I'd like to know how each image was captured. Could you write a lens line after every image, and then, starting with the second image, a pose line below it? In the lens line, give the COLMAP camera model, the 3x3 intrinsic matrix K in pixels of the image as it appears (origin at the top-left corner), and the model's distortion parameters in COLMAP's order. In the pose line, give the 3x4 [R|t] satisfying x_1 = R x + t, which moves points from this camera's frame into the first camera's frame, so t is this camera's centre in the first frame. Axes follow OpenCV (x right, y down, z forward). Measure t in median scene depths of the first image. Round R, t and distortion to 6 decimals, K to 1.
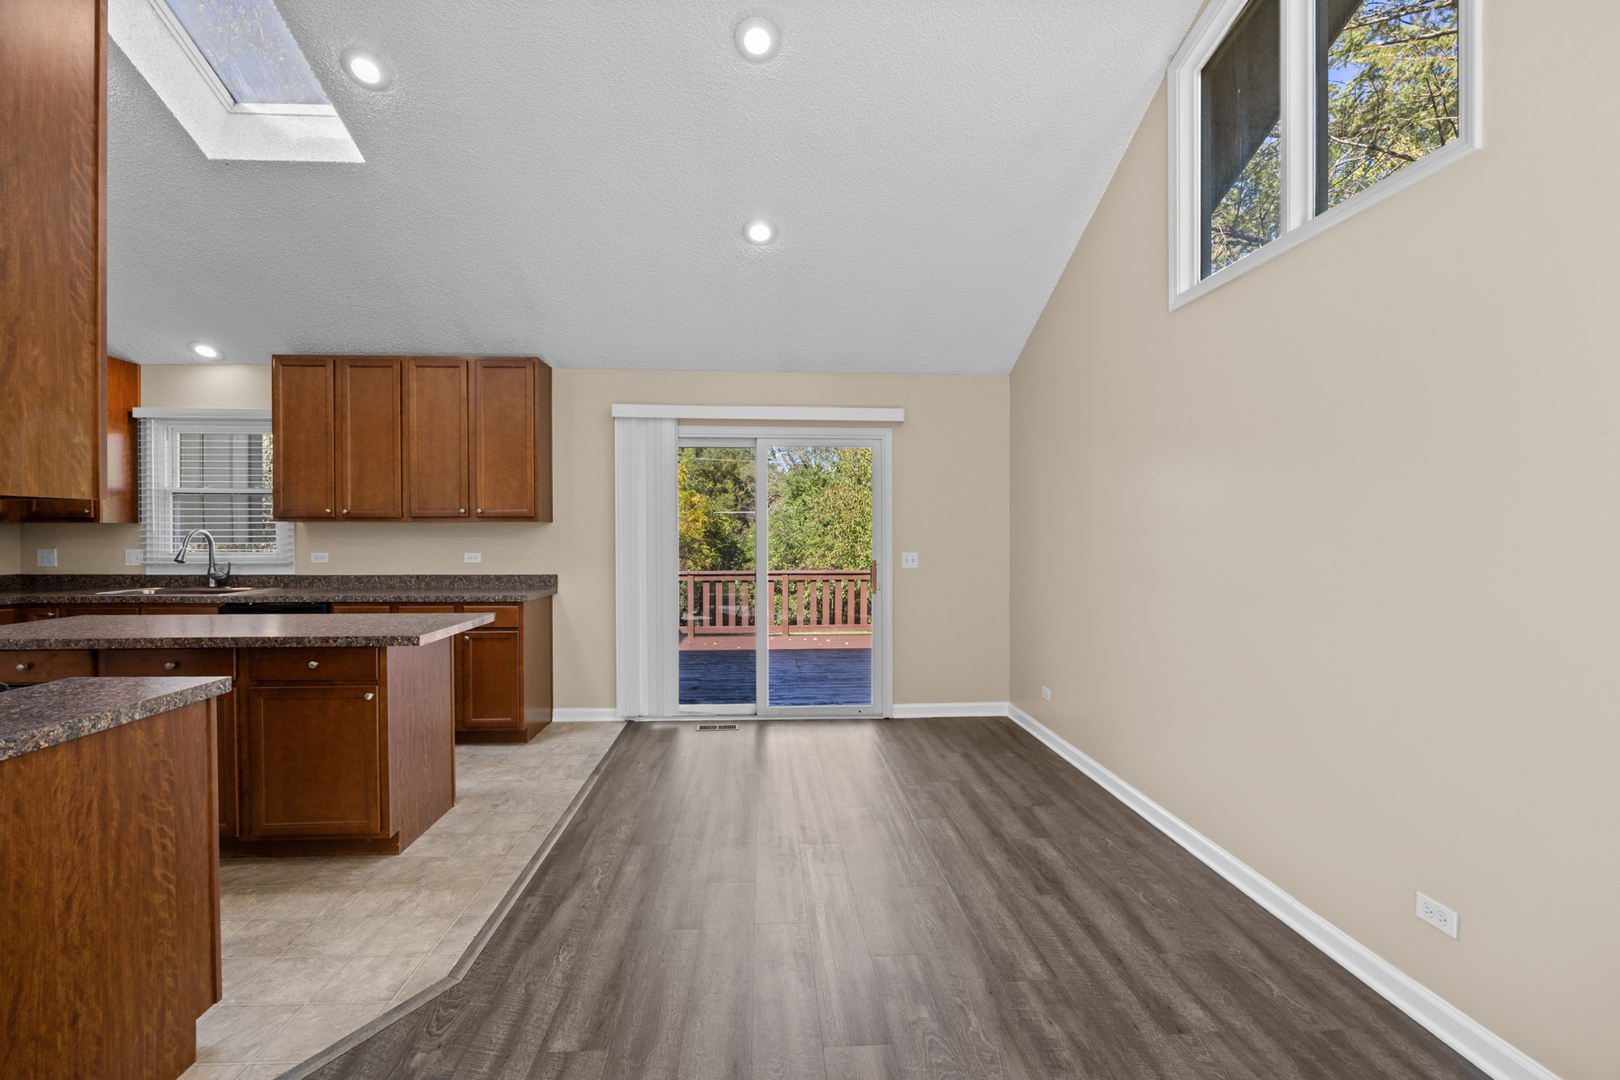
lens RADIAL K [[714.1, 0, 808.0], [0, 714.1, 539.0], [0, 0, 1]] dist [-0.002470, -0.000019]
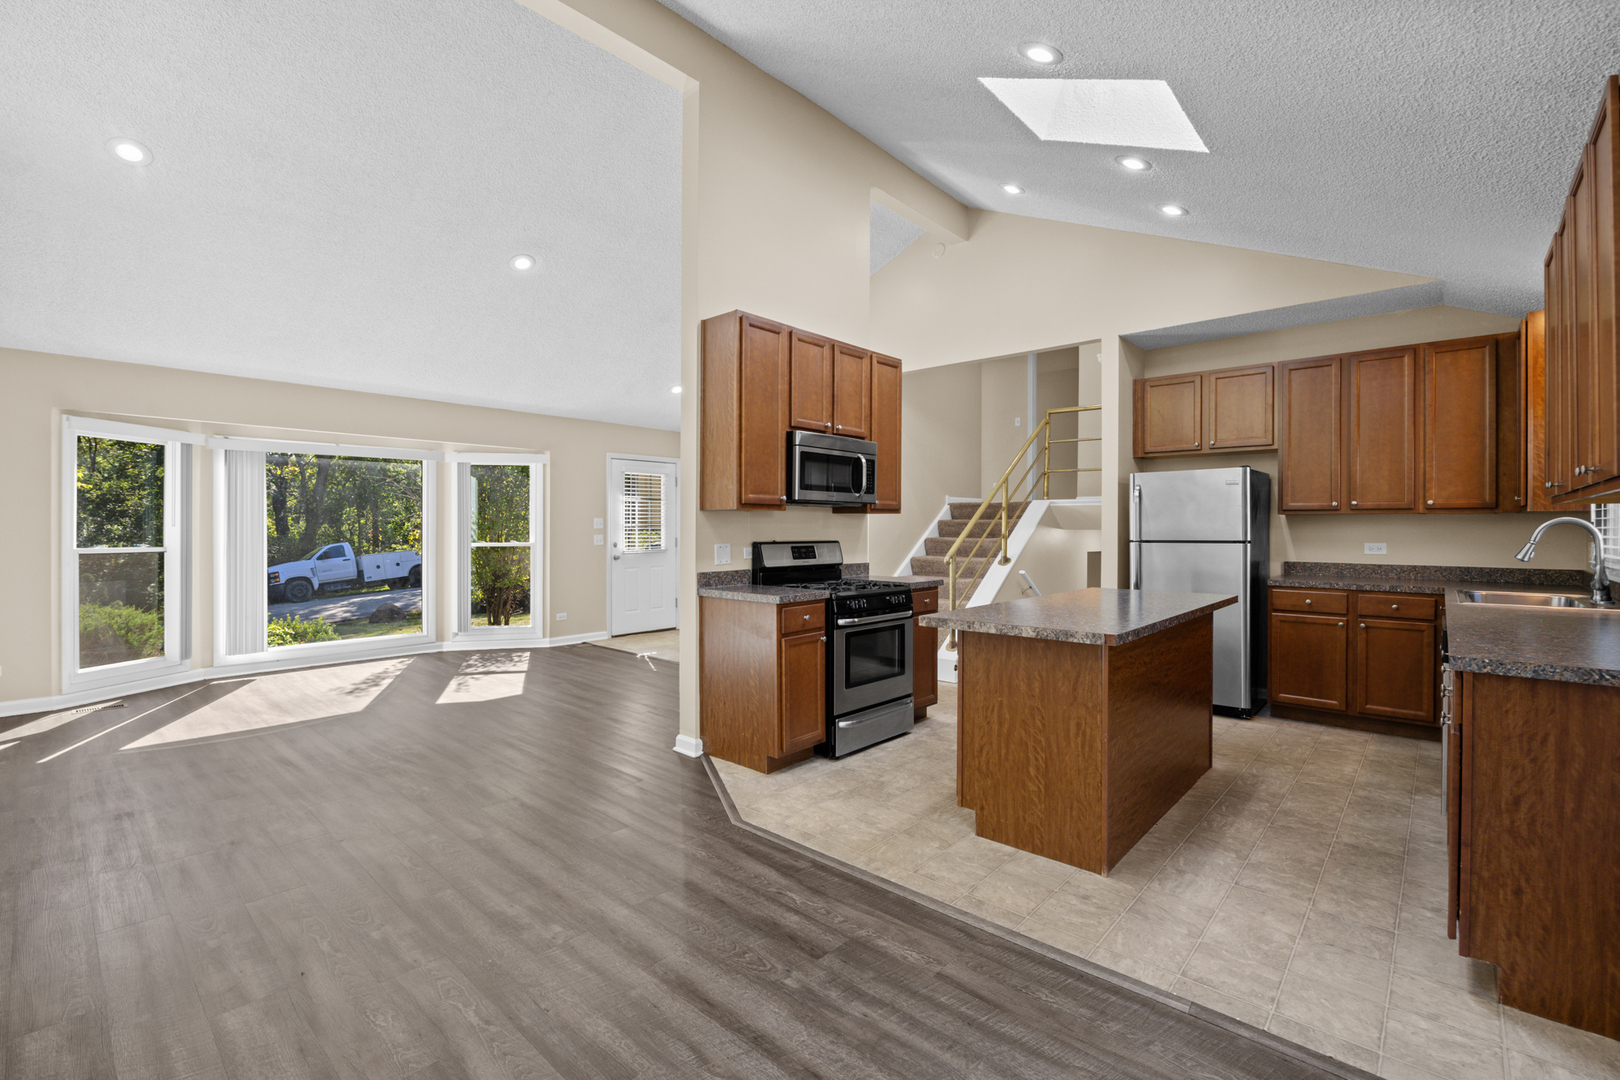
lens RADIAL K [[714.1, 0, 810.6], [0, 714.1, 531.8], [0, 0, 1]] dist [-0.002470, -0.000019]
pose [[-0.718091, 0.005370, -0.695928, 0.326940], [-0.000604, 0.999965, 0.008339, -0.002326], [0.695949, 0.006409, -0.718063, 1.654686]]
